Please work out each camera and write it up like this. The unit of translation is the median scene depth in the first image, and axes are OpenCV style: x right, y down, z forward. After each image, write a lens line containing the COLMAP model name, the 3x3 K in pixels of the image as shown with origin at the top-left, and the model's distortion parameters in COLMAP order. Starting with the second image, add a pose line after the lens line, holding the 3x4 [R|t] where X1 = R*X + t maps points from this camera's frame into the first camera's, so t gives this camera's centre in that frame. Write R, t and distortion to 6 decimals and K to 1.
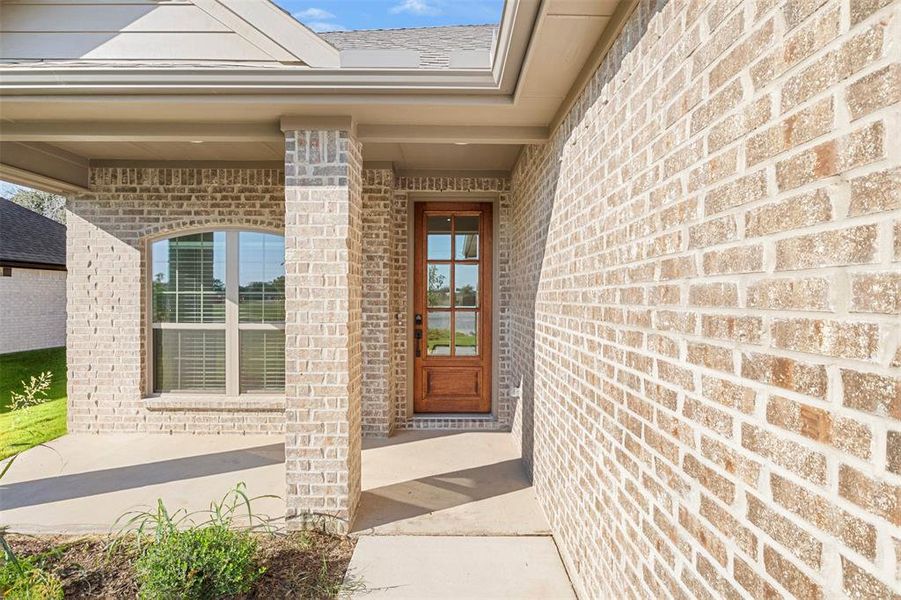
lens RADIAL K [[448.2, 0, 457.9], [0, 448.2, 300.0], [0, 0, 1]] dist [-0.010221, 0.001263]
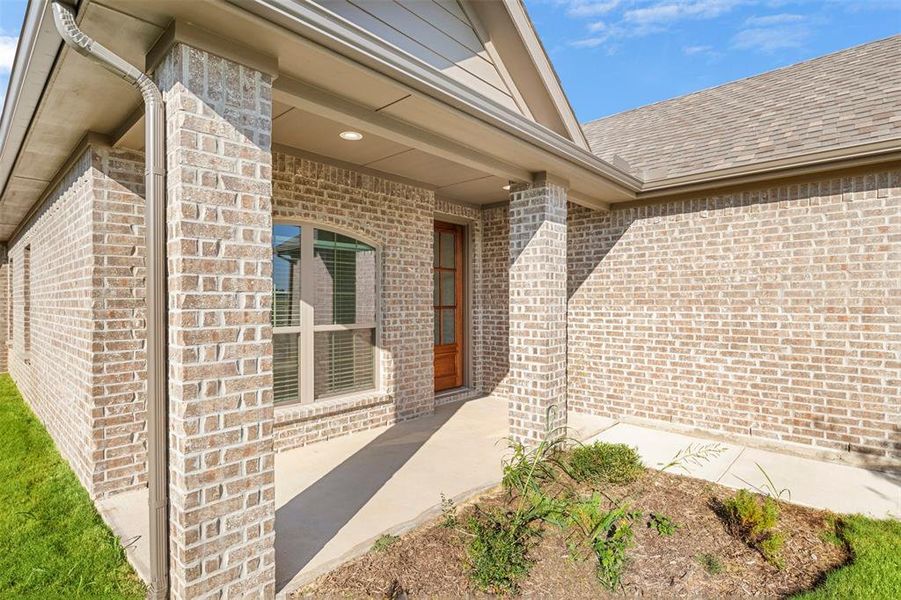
lens RADIAL K [[448.2, 0, 457.9], [0, 448.2, 300.0], [0, 0, 1]] dist [-0.010221, 0.001263]
pose [[0.672721, -0.005295, 0.739877, -1.005585], [0.011278, 0.999932, -0.003099, 0.005409], [-0.739810, 0.010429, 0.672735, 0.140969]]
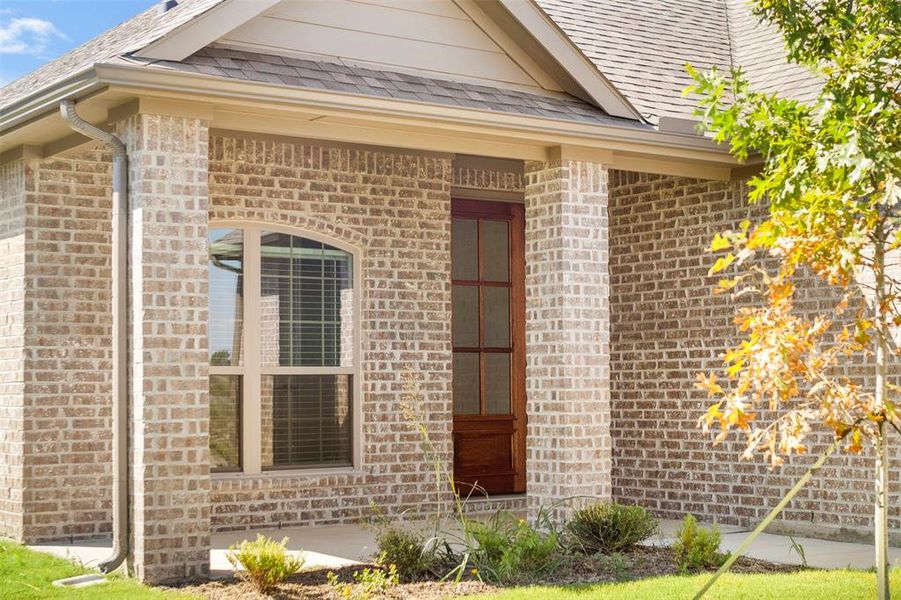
lens RADIAL K [[1482.3, 0, 468.0], [0, 1482.3, 299.0], [0, 0, 1]] dist [-0.036170, -0.086223]
pose [[0.814757, 0.022733, 0.579357, -1.565184], [0.018087, 0.997748, -0.064585, 0.103615], [-0.579521, 0.063100, 0.812511, -1.023818]]
